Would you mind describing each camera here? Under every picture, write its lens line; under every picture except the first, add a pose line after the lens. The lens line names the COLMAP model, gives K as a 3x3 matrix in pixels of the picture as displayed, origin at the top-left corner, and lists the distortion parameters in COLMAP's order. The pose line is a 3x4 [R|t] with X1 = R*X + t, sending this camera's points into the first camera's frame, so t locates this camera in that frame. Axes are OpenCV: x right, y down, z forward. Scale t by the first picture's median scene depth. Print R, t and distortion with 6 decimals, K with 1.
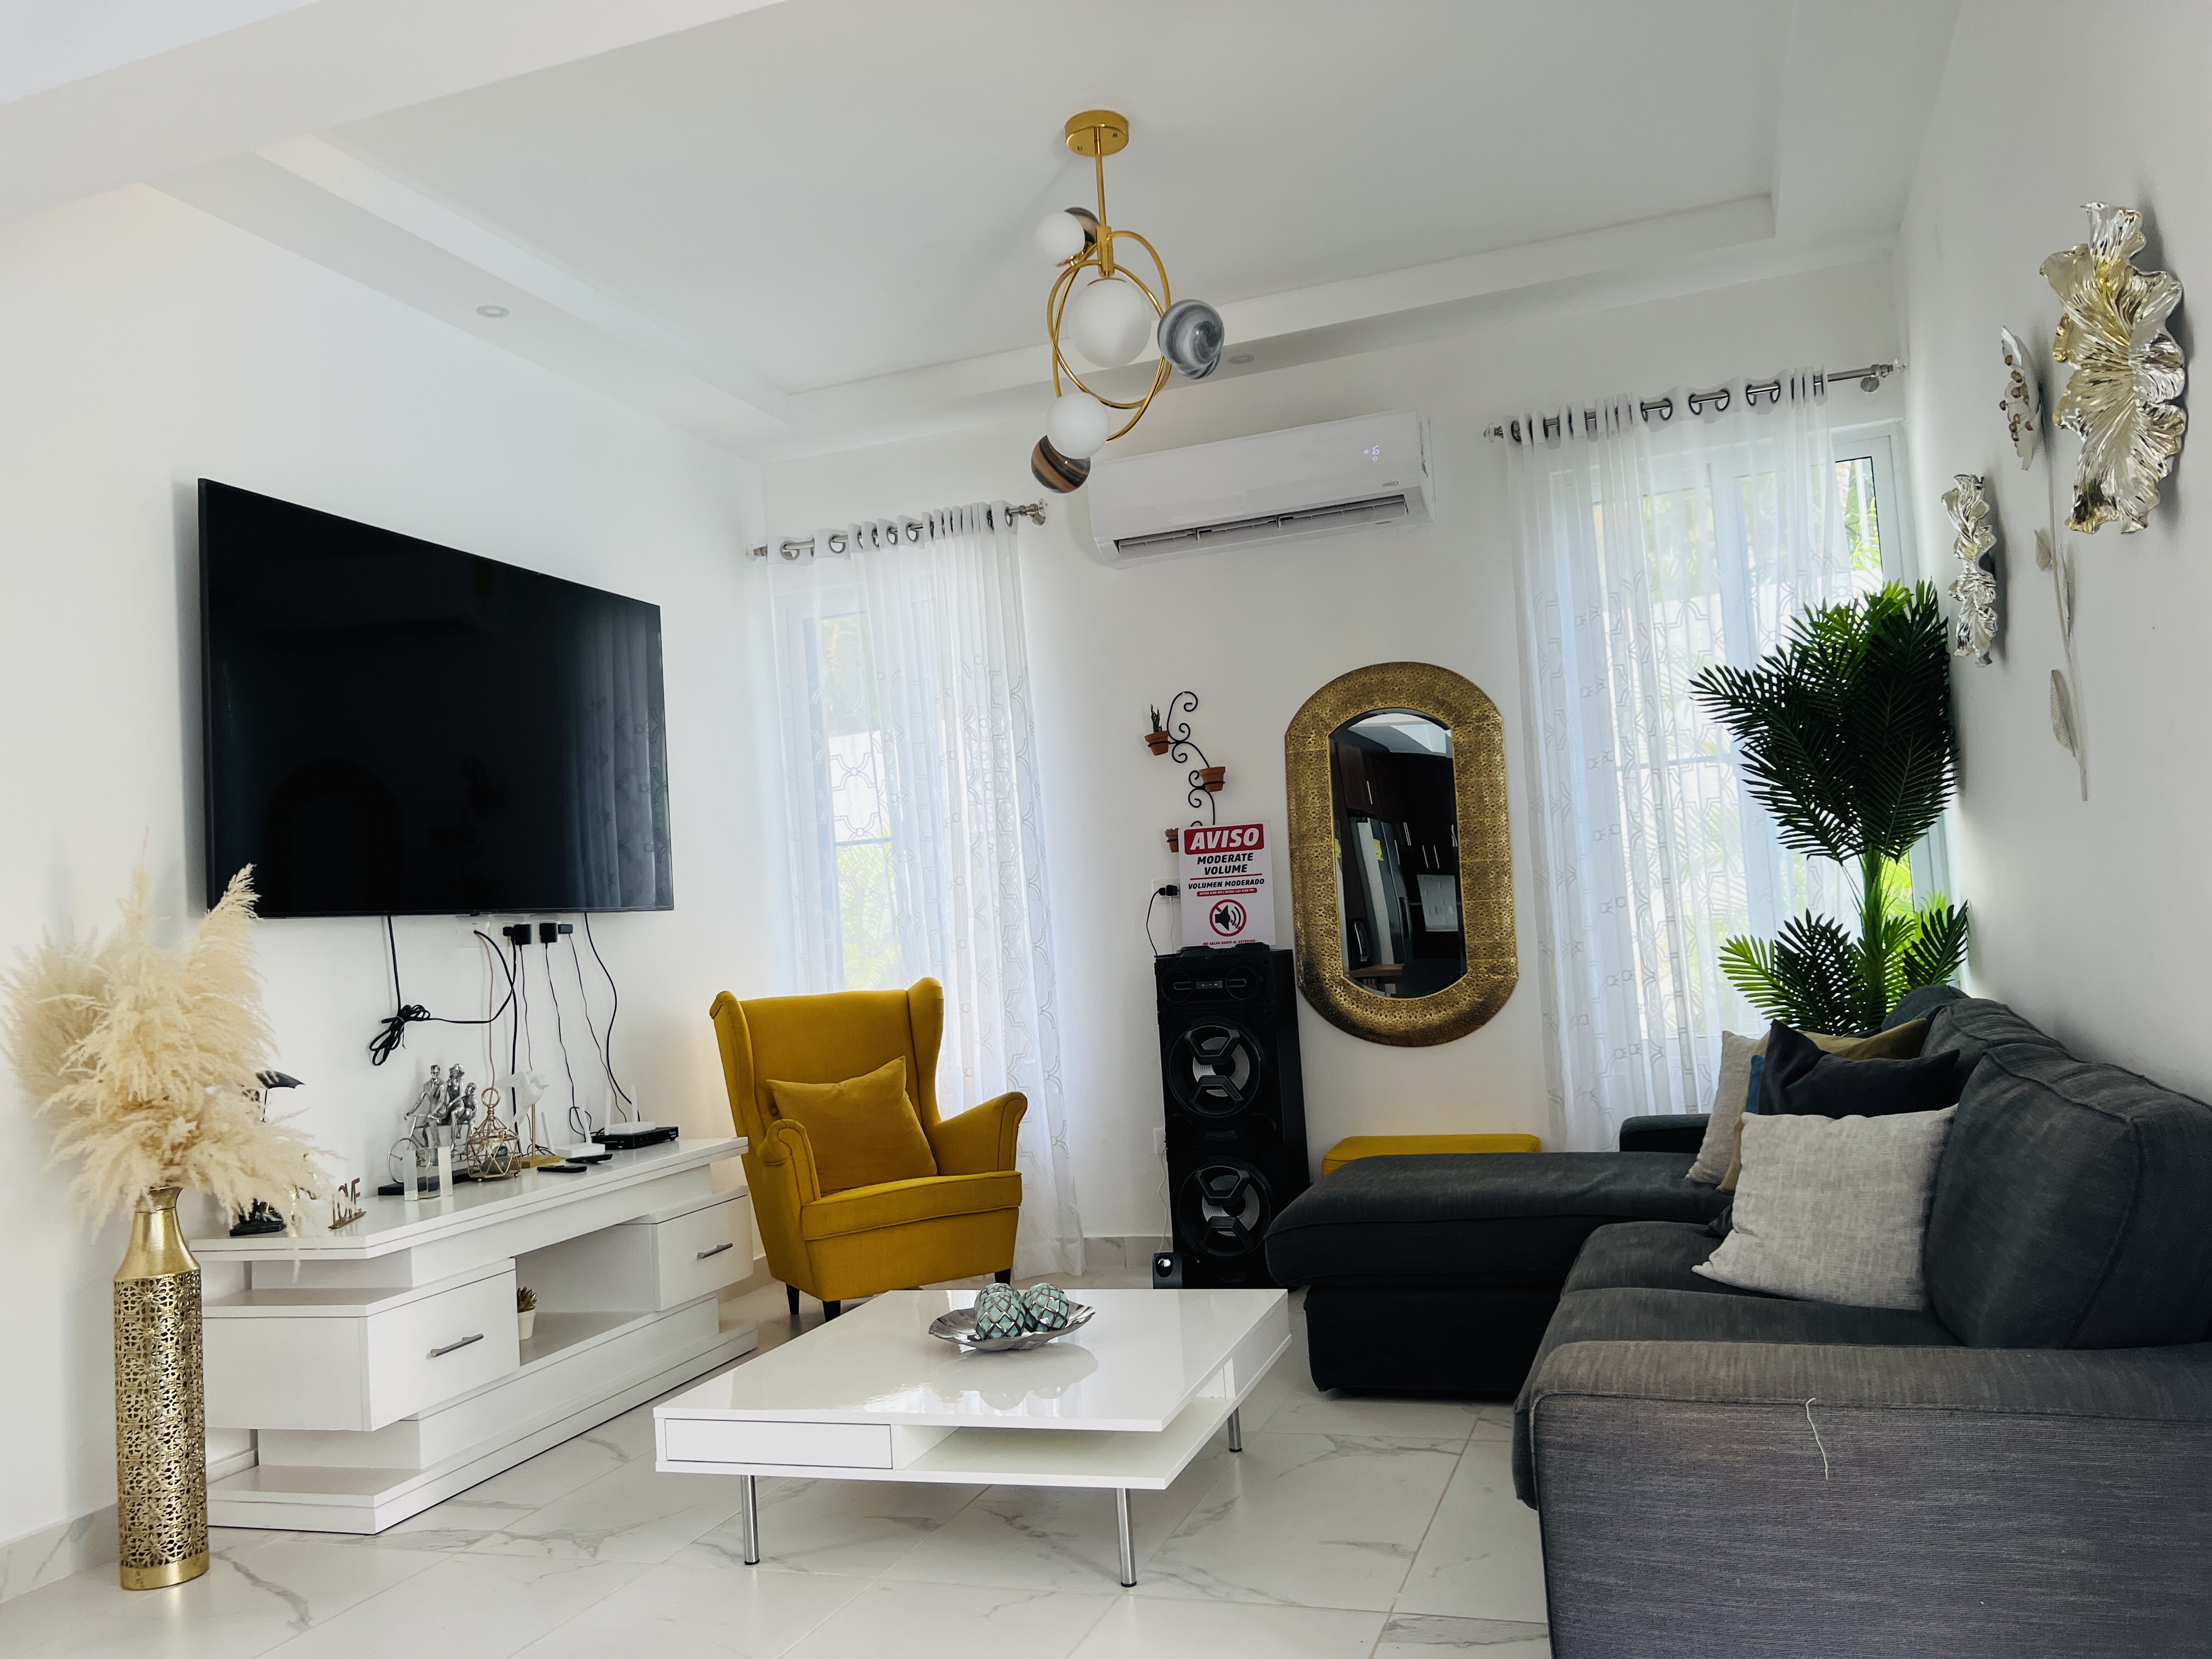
lens RADIAL K [[1680.1, 0, 1106.0], [0, 1680.1, 829.5], [0, 0, 1]] dist [0.043220, -0.003560]
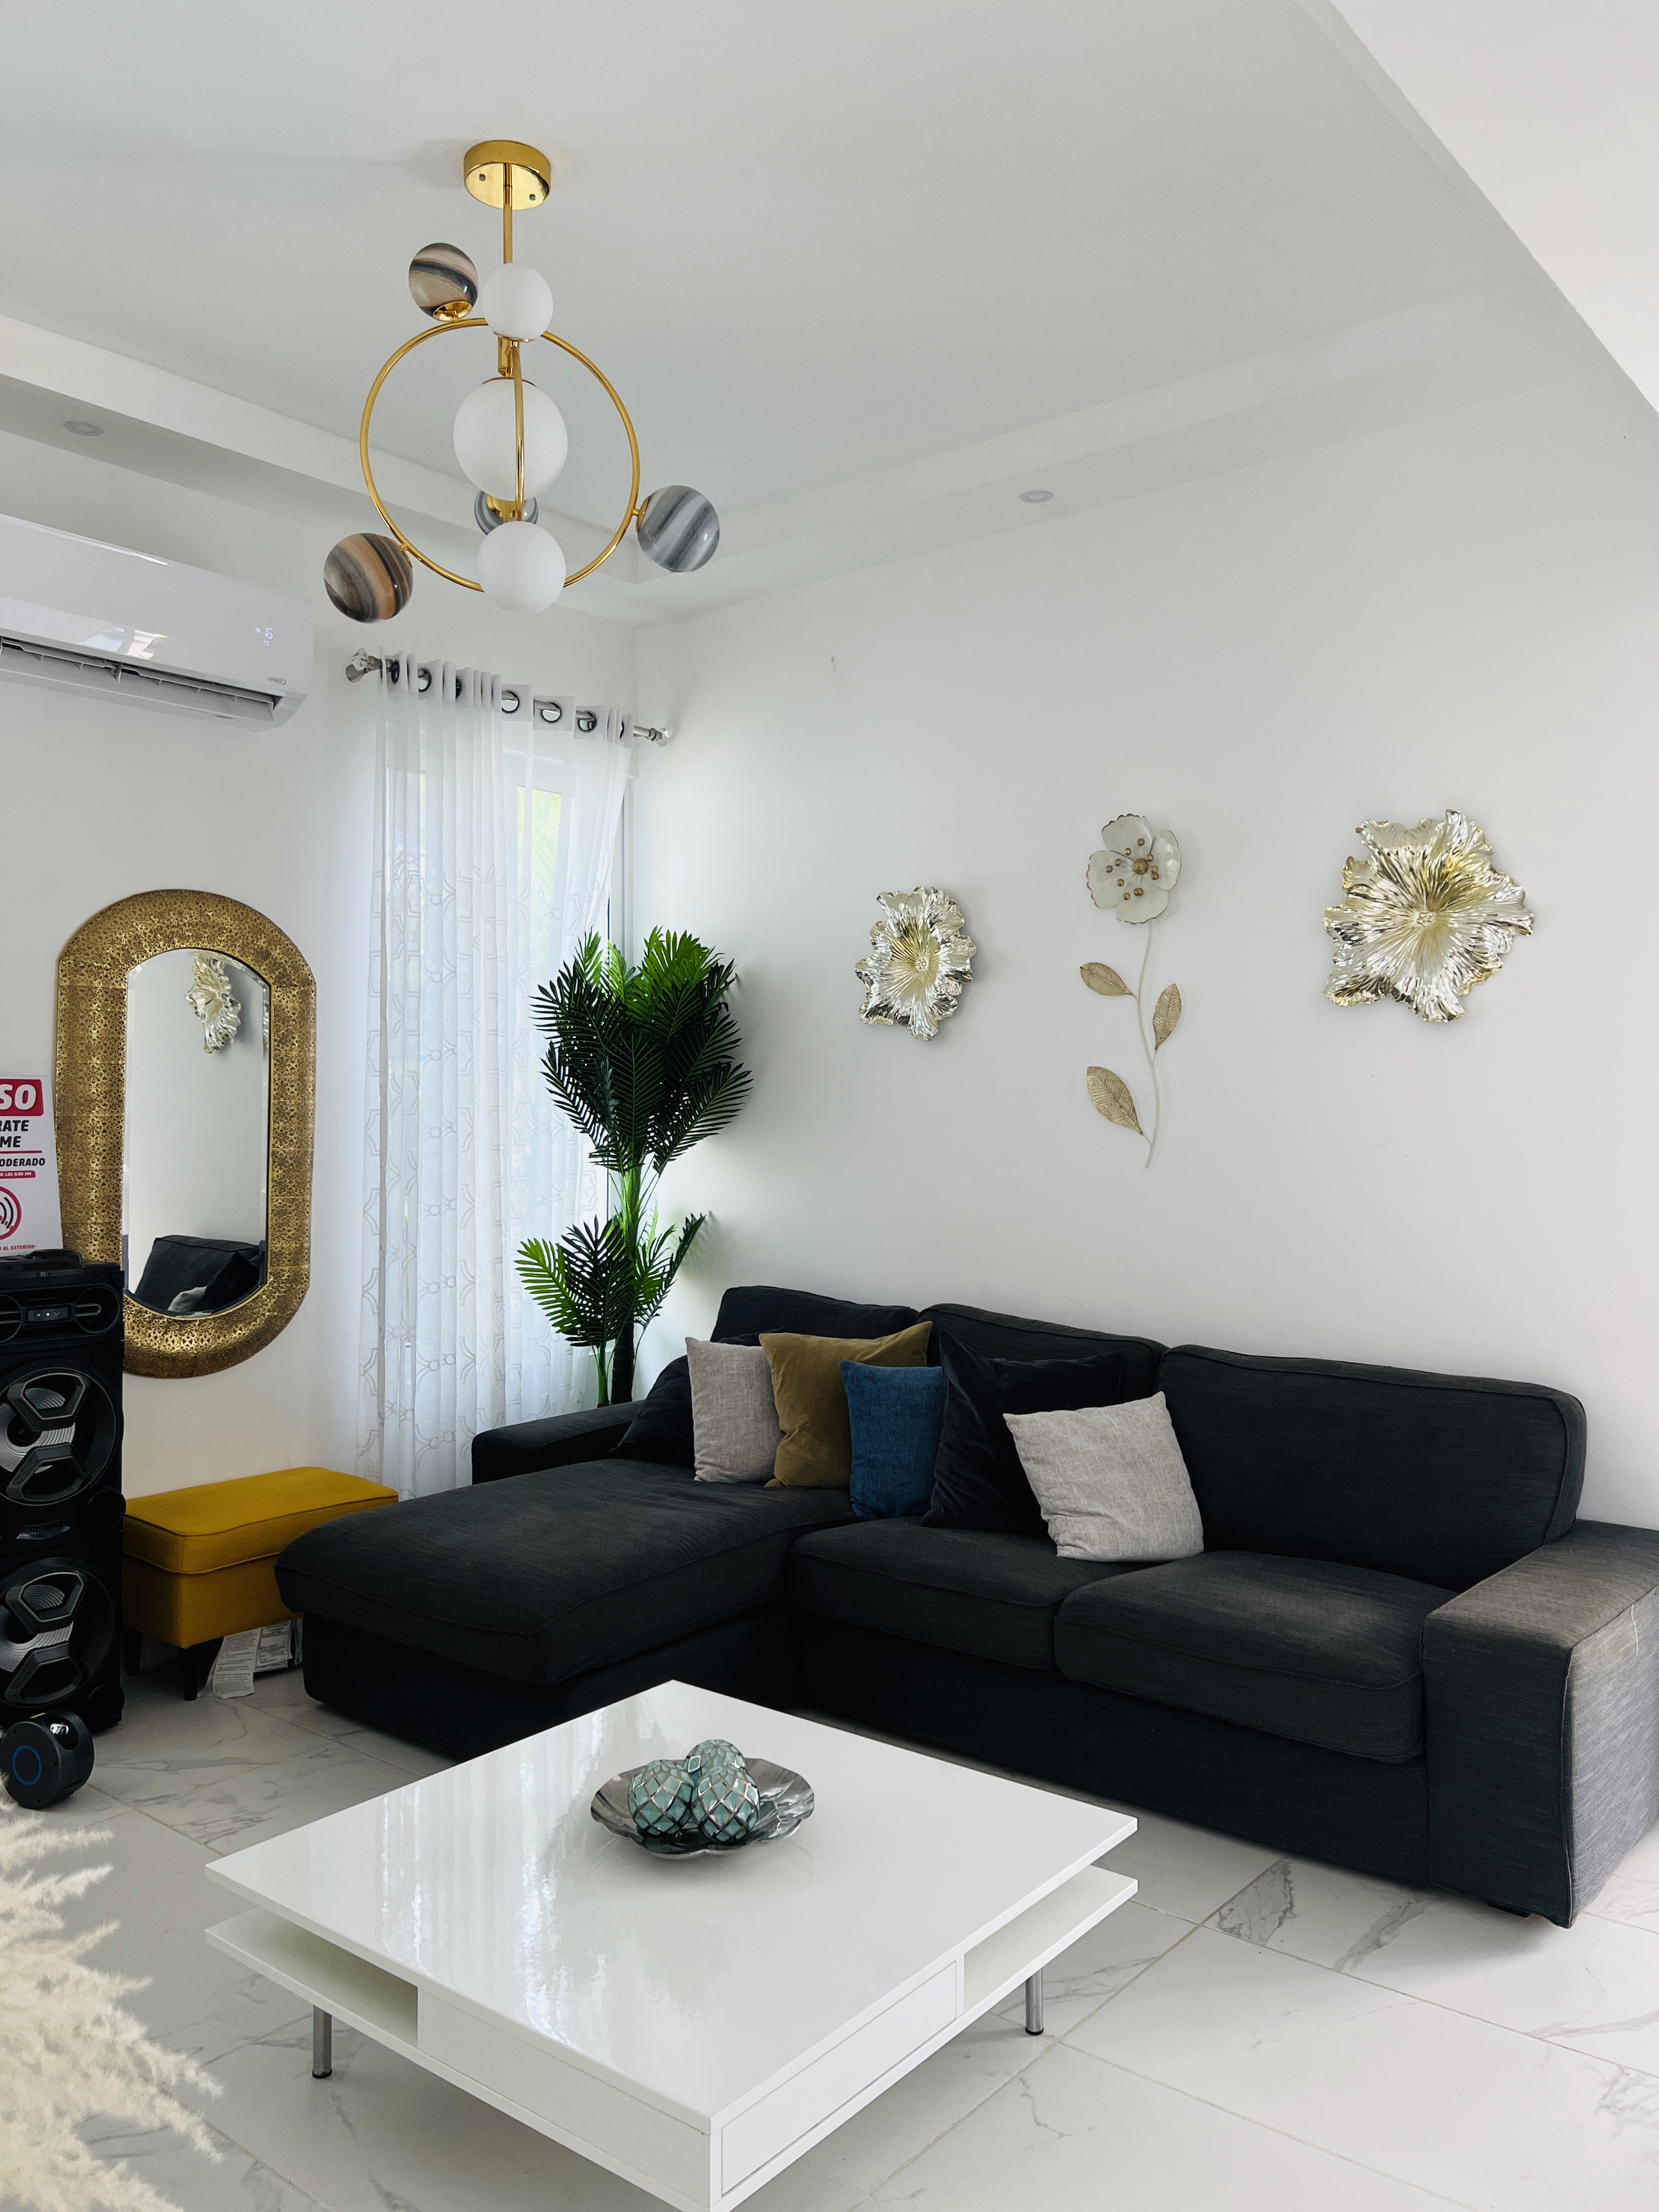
lens RADIAL K [[1680.1, 0, 829.5], [0, 1680.1, 1106.0], [0, 0, 1]] dist [0.043220, -0.003560]
pose [[0.335166, 0.068372, 0.939675, -0.488610], [-0.087540, 0.995309, -0.041196, 0.008209], [-0.938083, -0.068452, 0.339579, 0.461210]]
